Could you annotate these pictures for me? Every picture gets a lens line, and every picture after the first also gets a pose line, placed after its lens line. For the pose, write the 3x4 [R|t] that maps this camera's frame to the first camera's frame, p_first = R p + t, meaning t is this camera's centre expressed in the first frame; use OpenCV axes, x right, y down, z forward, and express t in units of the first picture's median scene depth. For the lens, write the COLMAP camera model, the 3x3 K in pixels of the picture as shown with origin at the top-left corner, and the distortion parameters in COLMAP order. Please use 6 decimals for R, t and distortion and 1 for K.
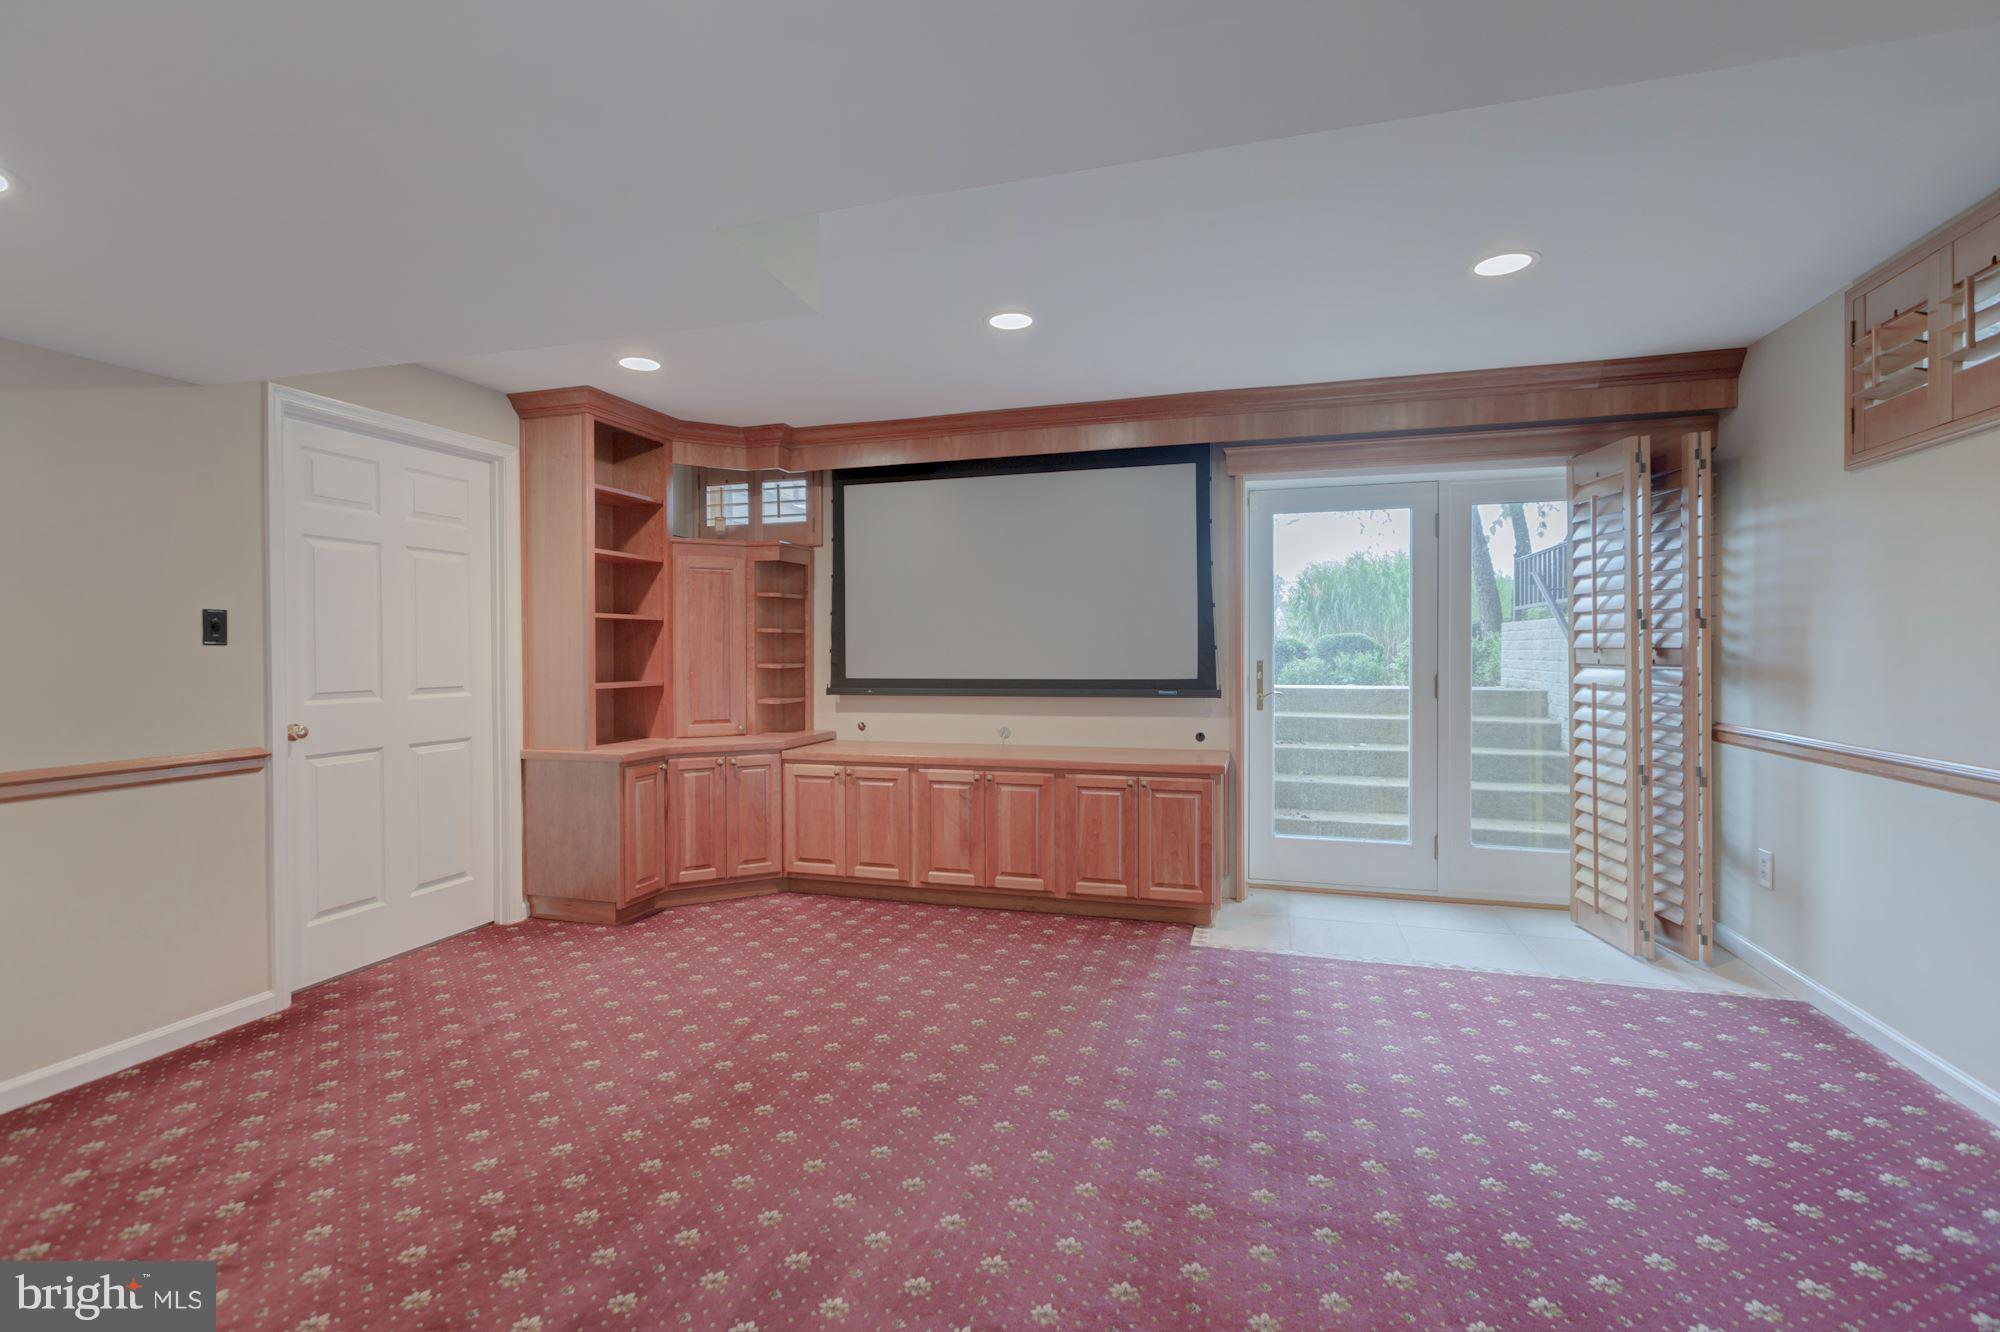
lens RADIAL K [[891.6, 0, 997.9], [0, 891.6, 659.1], [0, 0, 1]] dist [0.002185, 0.000787]
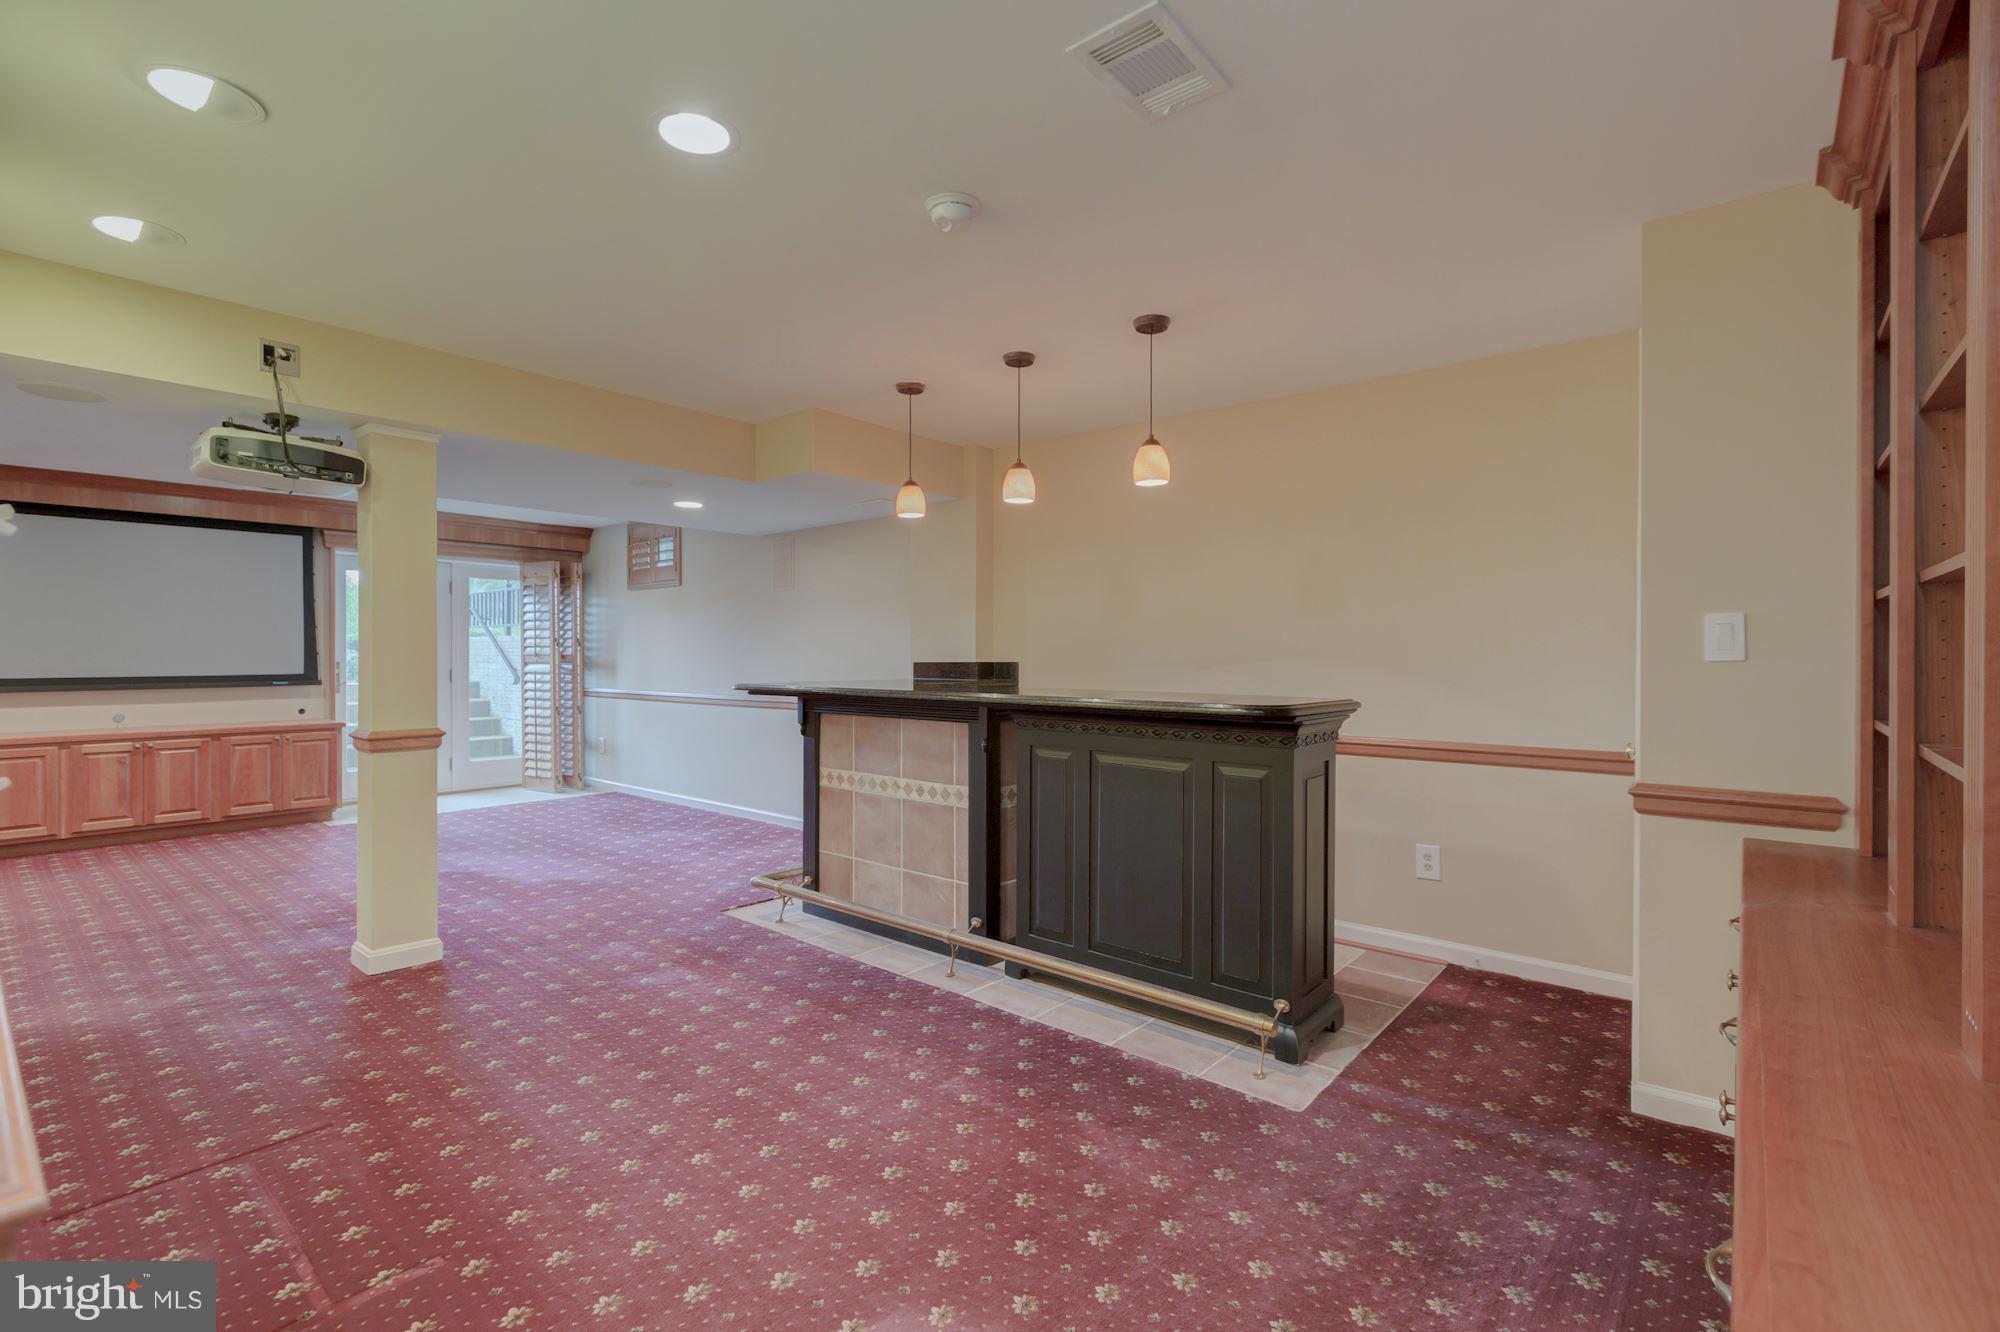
lens RADIAL K [[891.6, 0, 999.5], [0, 891.6, 662.6], [0, 0, 1]] dist [0.002185, 0.000787]
pose [[0.404600, -0.005515, 0.914477, -0.849145], [0.007026, 0.999971, 0.002922, 0.007815], [-0.914467, 0.005243, 0.404627, -0.894560]]
